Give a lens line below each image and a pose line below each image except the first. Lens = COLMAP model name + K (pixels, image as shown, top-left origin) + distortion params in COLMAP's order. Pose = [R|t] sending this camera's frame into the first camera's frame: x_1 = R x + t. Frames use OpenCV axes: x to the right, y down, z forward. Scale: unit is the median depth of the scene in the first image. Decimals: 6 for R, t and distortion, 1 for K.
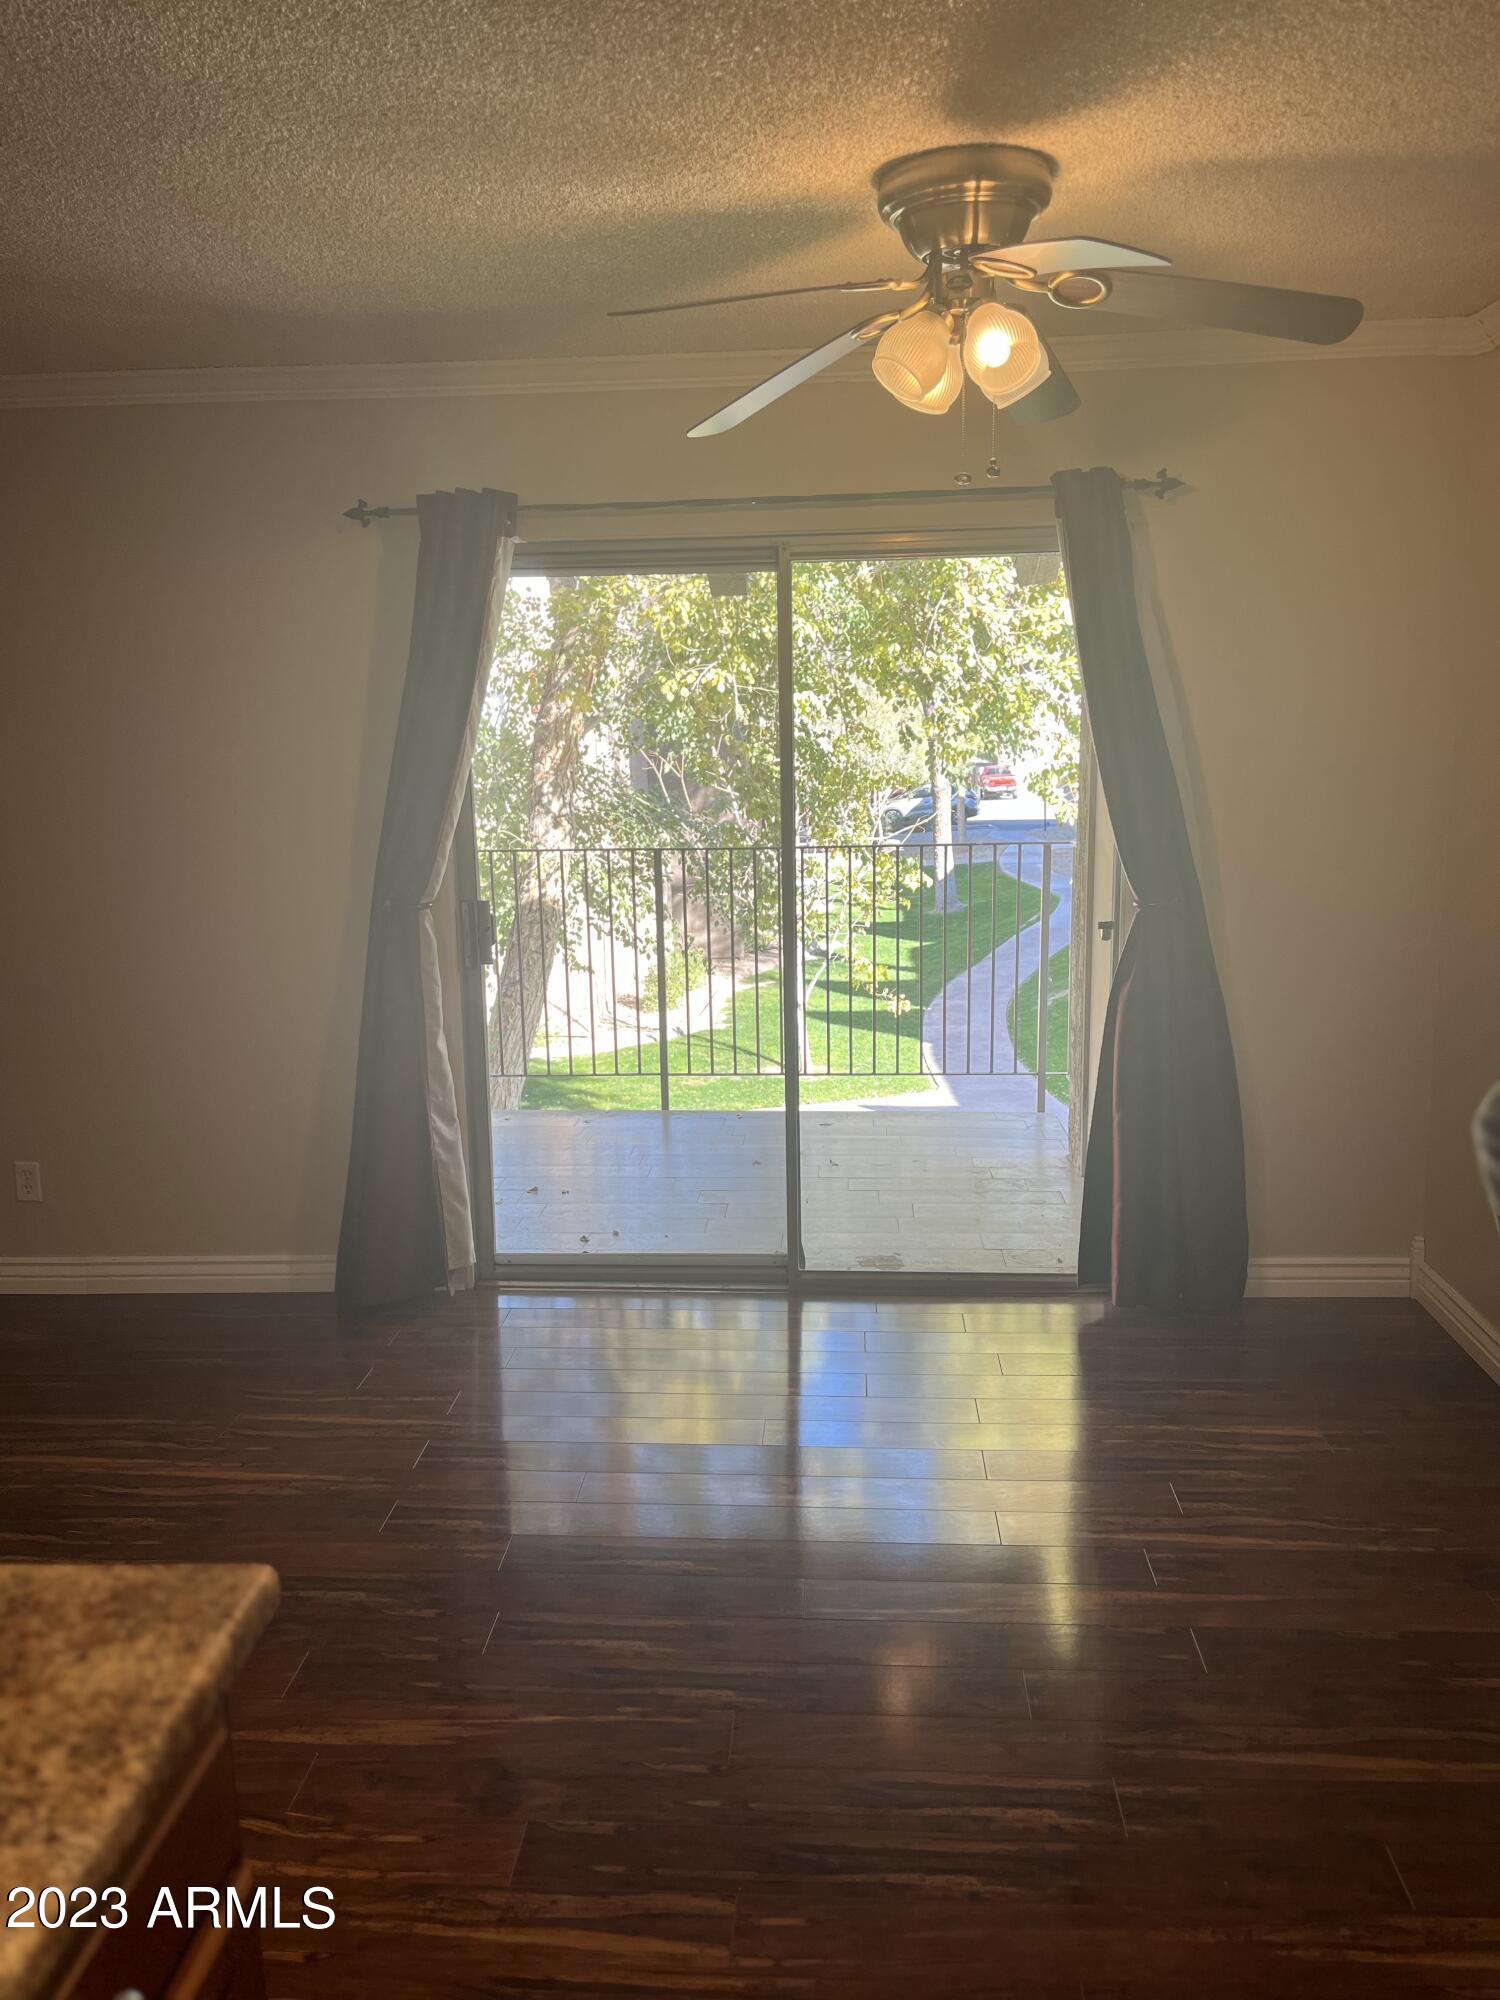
lens RADIAL K [[1514.8, 0, 750.6], [0, 1514.8, 1002.4], [0, 0, 1]] dist [0.041665, -0.035063]
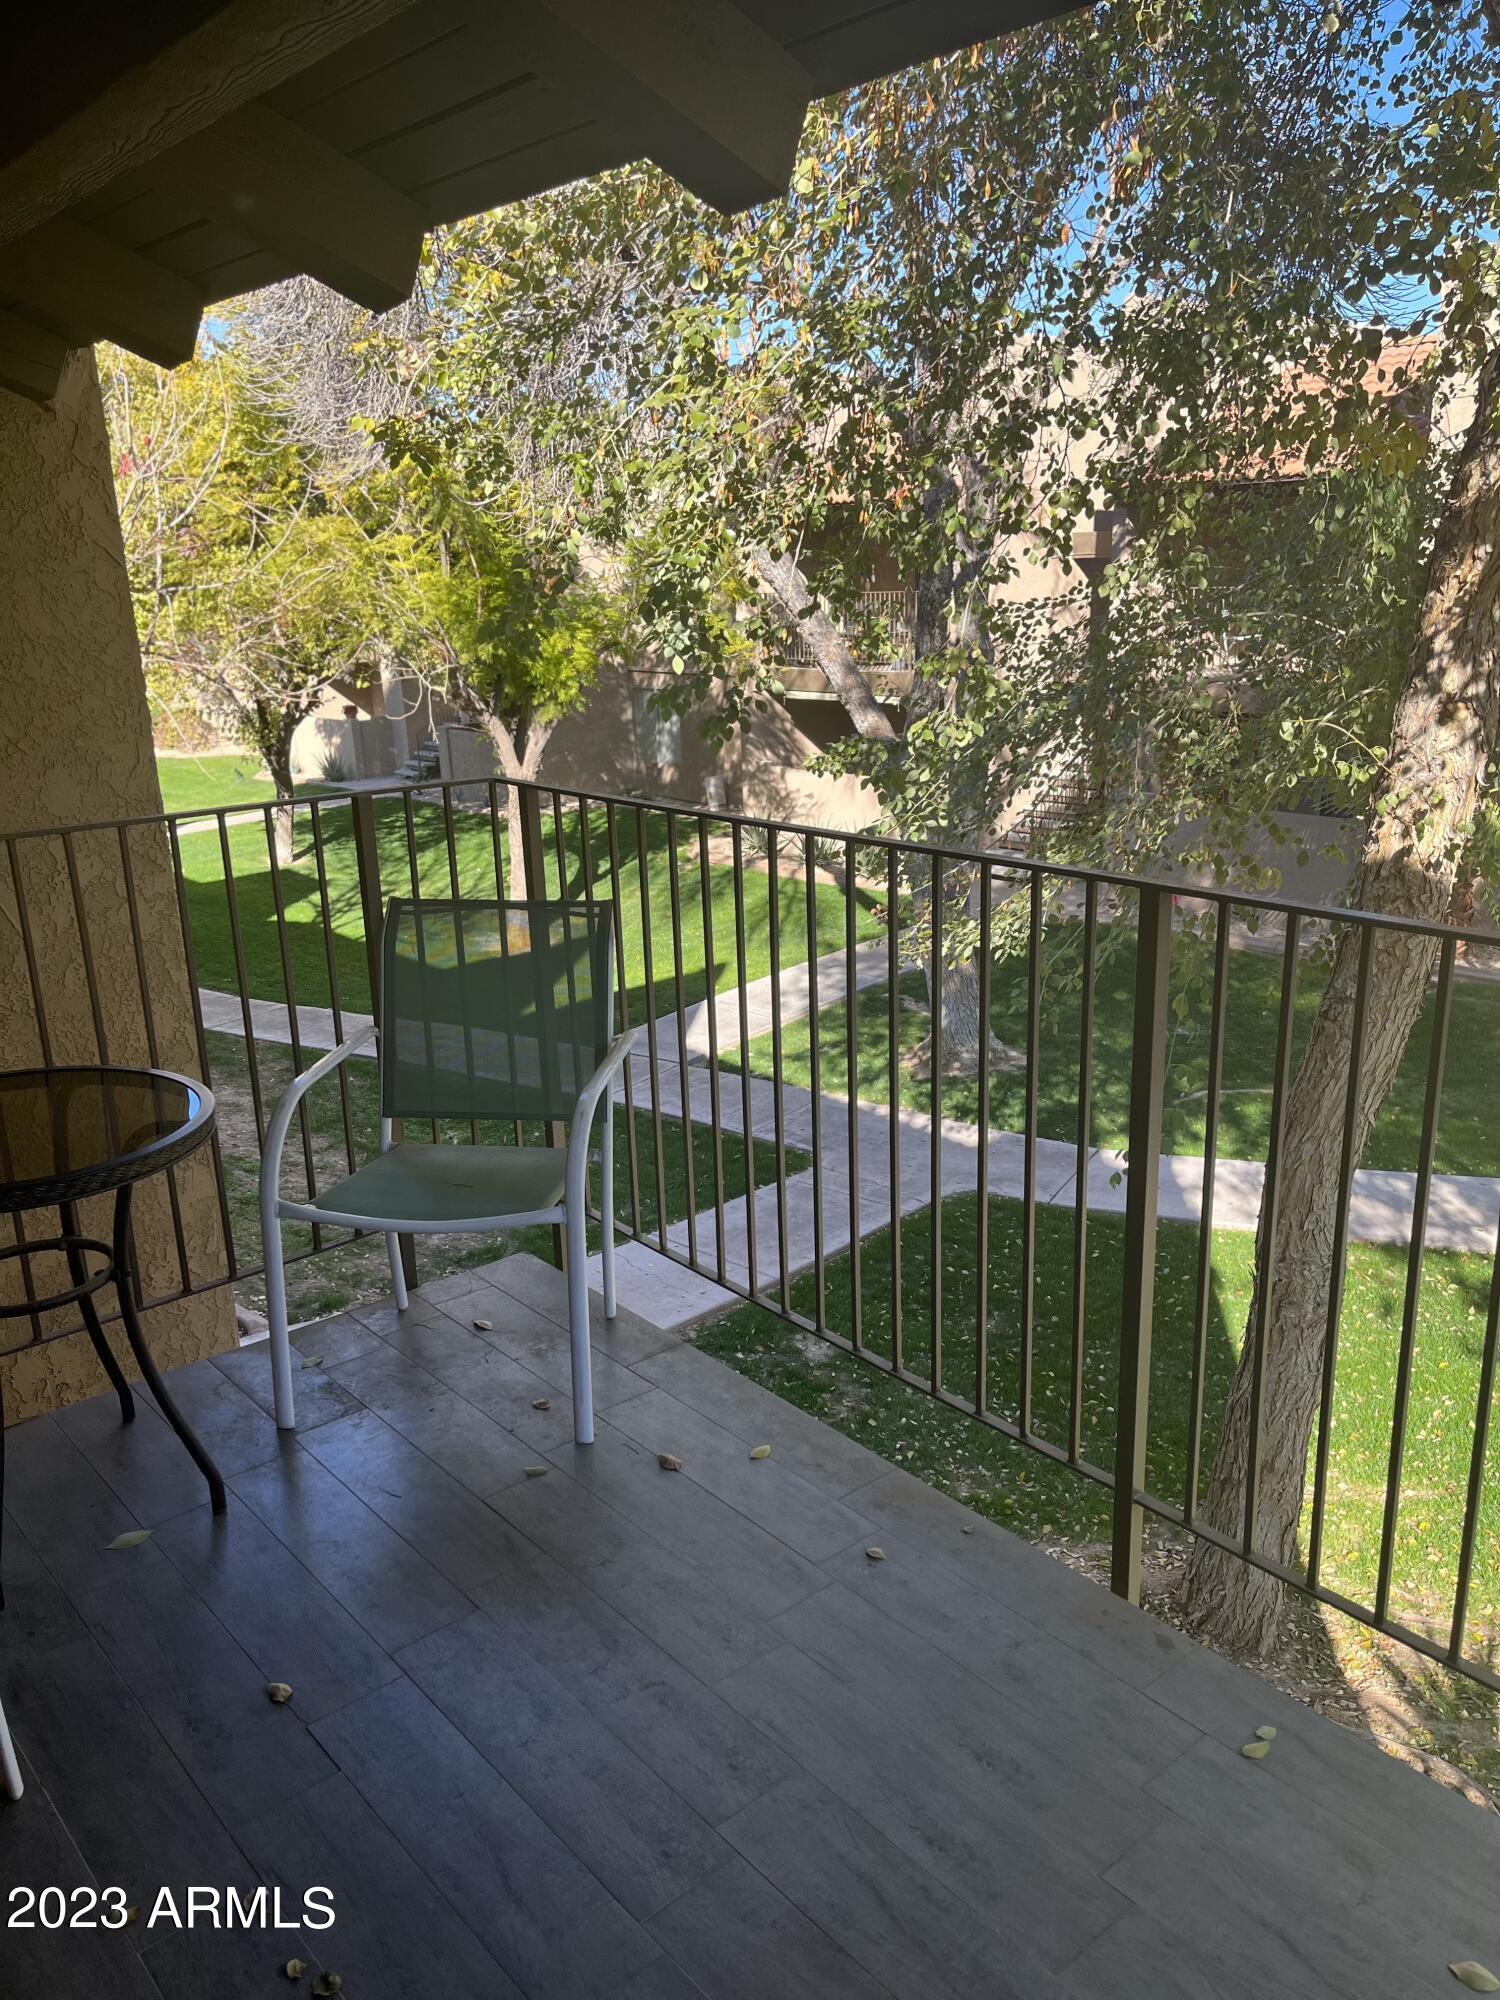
lens RADIAL K [[1514.8, 0, 742.7], [0, 1514.8, 1006.1], [0, 0, 1]] dist [0.041665, -0.035063]
pose [[0.699463, 0.202703, -0.685320, 0.075611], [-0.122421, 0.978743, 0.164545, -0.078031], [0.704106, -0.031196, 0.709409, 0.472944]]
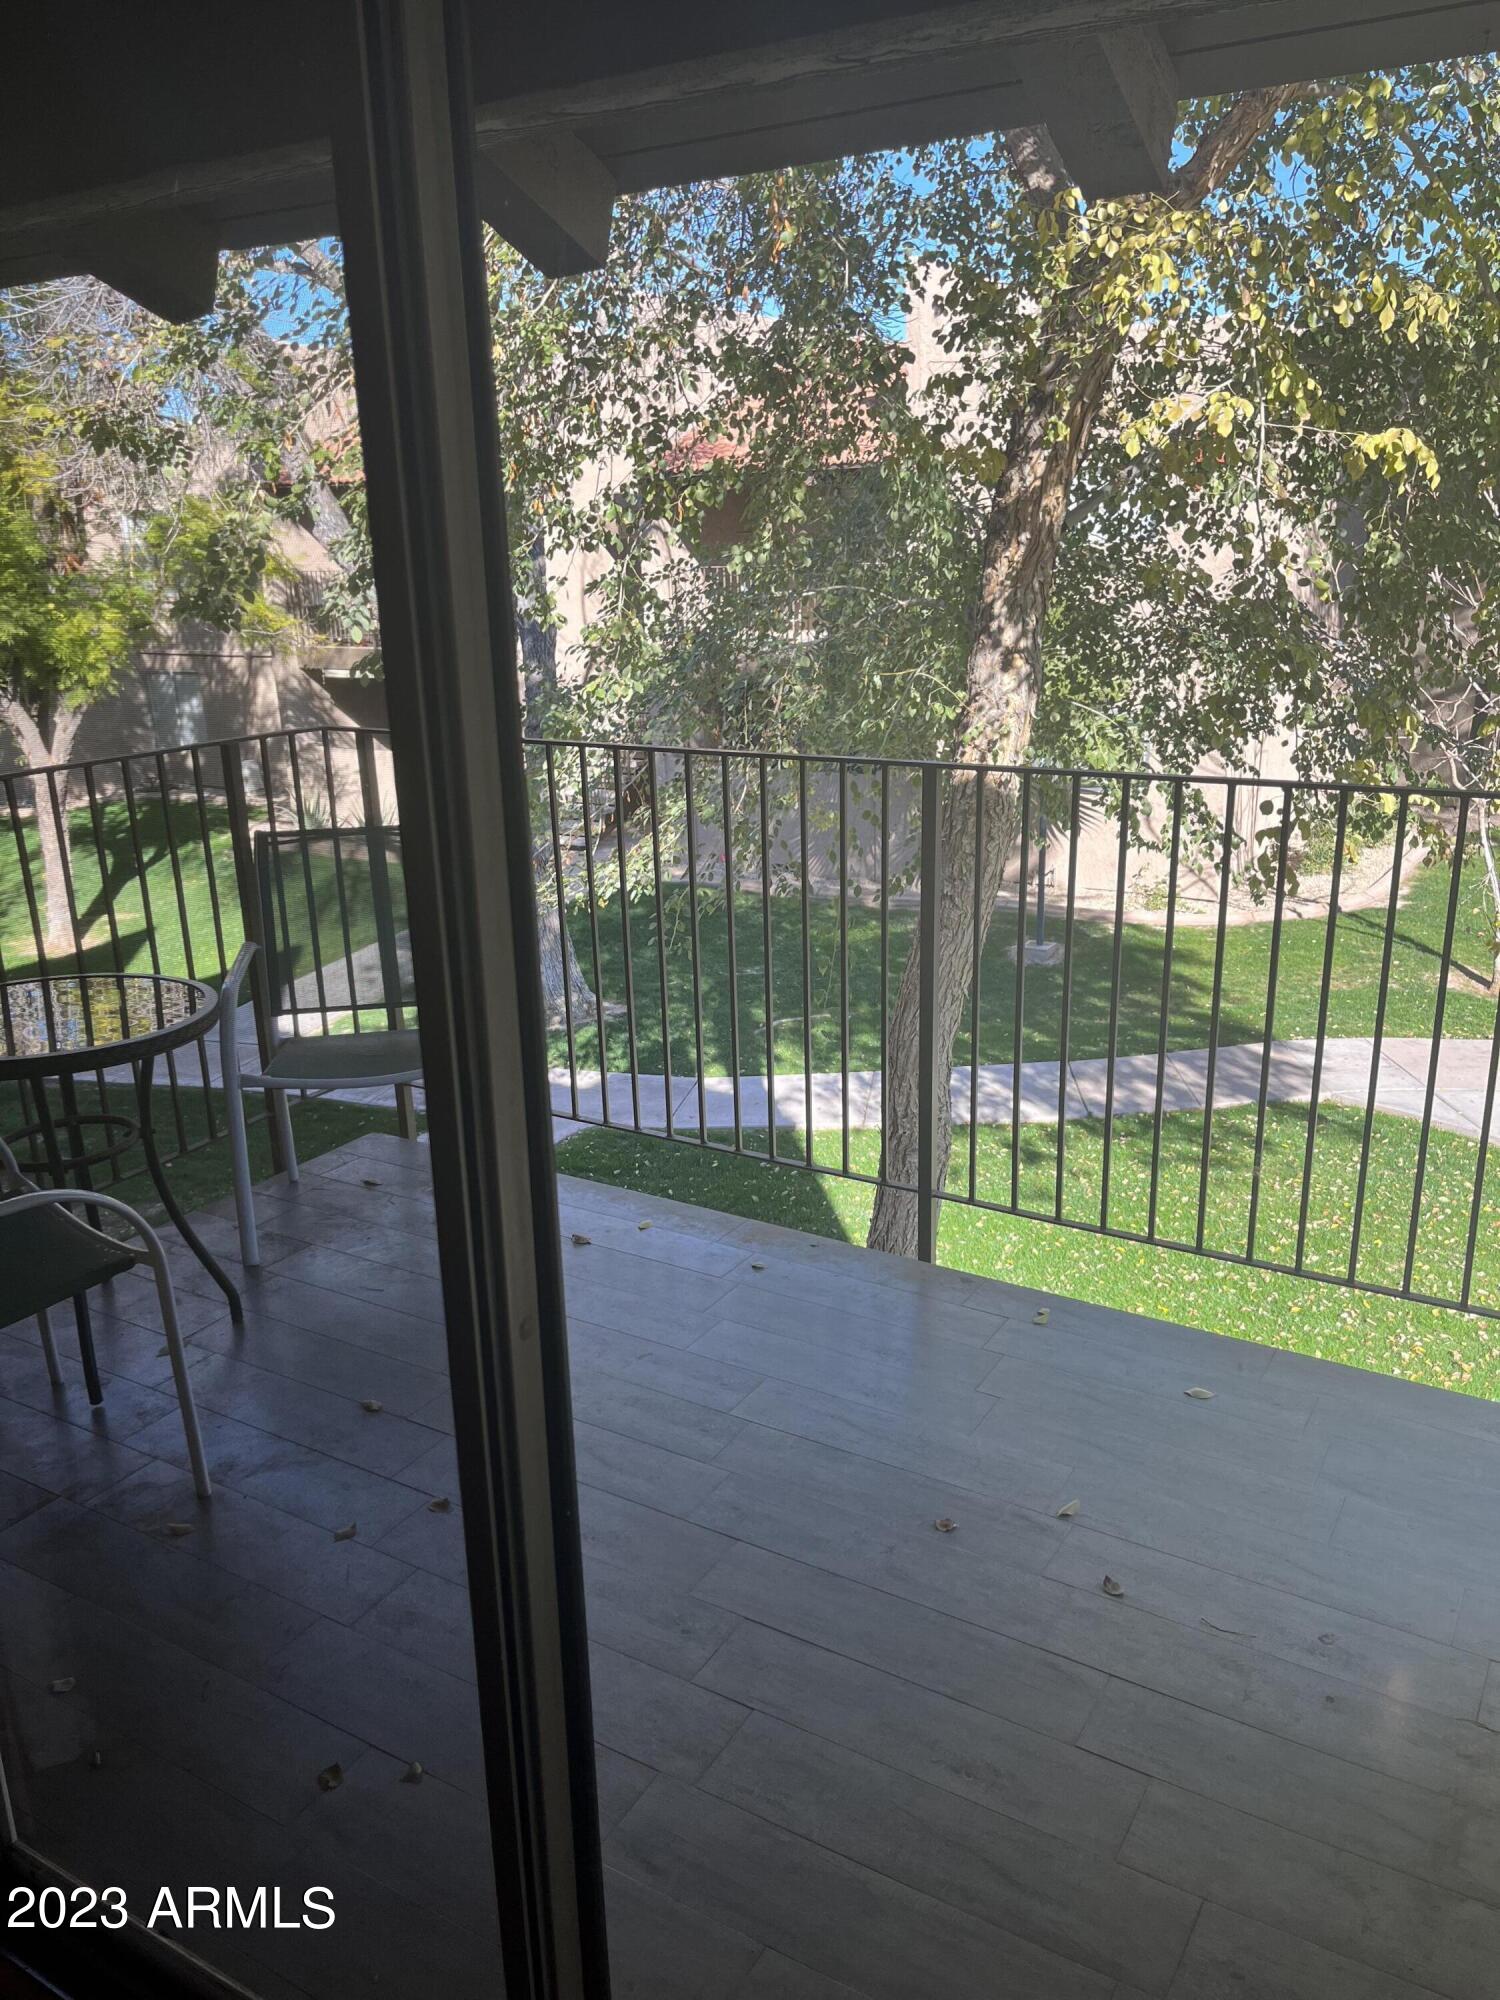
lens RADIAL K [[1514.8, 0, 756.2], [0, 1514.8, 1000.5], [0, 0, 1]] dist [0.041665, -0.035063]
pose [[0.891385, 0.134866, -0.432717, 0.078388], [-0.079973, 0.986525, 0.142731, -0.059558], [0.446136, -0.092623, 0.890159, 0.355850]]
